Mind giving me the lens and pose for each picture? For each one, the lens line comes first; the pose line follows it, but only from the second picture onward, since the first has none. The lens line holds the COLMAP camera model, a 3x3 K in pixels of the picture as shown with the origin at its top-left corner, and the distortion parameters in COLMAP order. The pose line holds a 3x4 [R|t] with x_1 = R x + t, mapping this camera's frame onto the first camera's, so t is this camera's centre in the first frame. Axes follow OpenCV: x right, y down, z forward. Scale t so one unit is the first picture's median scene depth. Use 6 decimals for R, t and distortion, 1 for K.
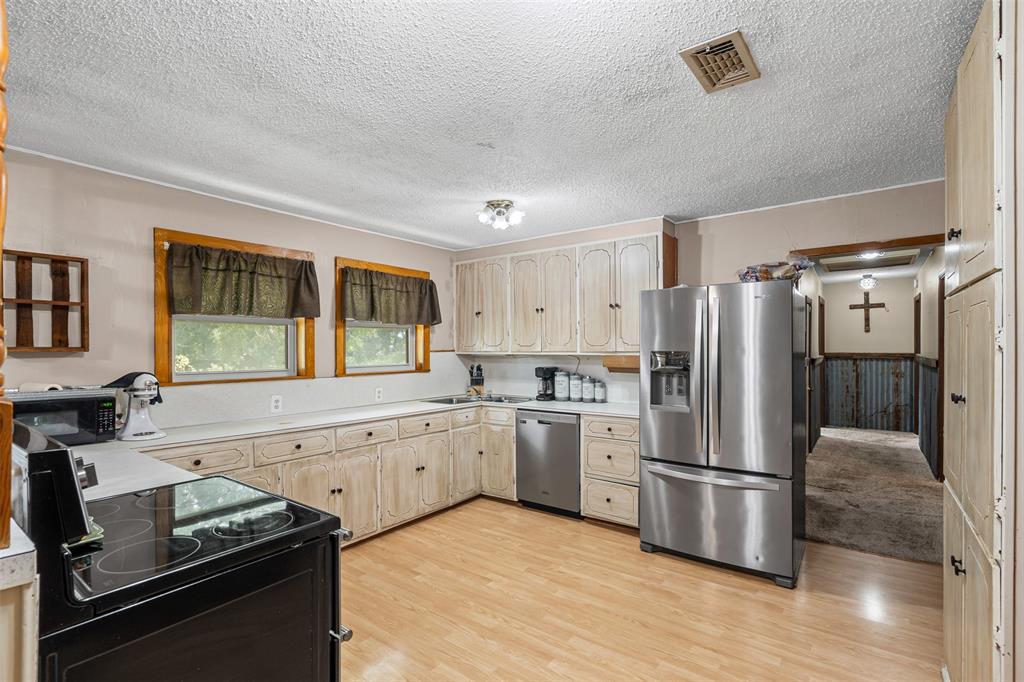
lens RADIAL K [[475.6, 0, 508.3], [0, 475.6, 343.2], [0, 0, 1]] dist [-0.001224, 0.000178]
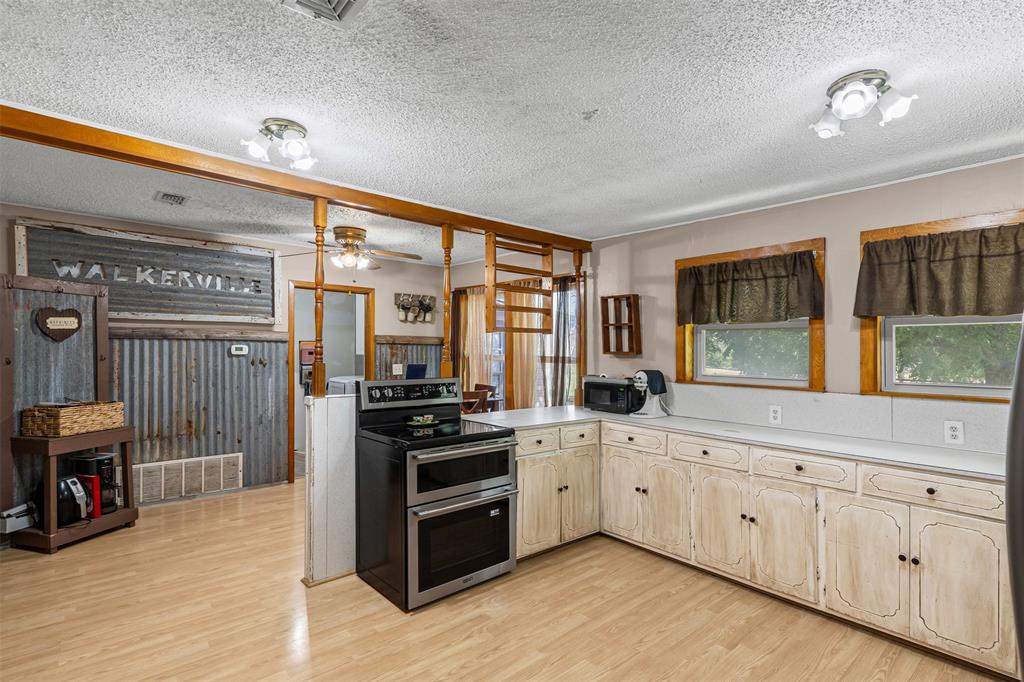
lens RADIAL K [[495.0, 0, 512.1], [0, 495.0, 354.5], [0, 0, 1]] dist [-0.000531, -0.000597]
pose [[-0.195798, 0.007323, -0.980617, 0.518529], [0.000421, 0.999973, 0.007384, 0.003093], [0.980644, 0.001033, -0.195796, 0.636535]]
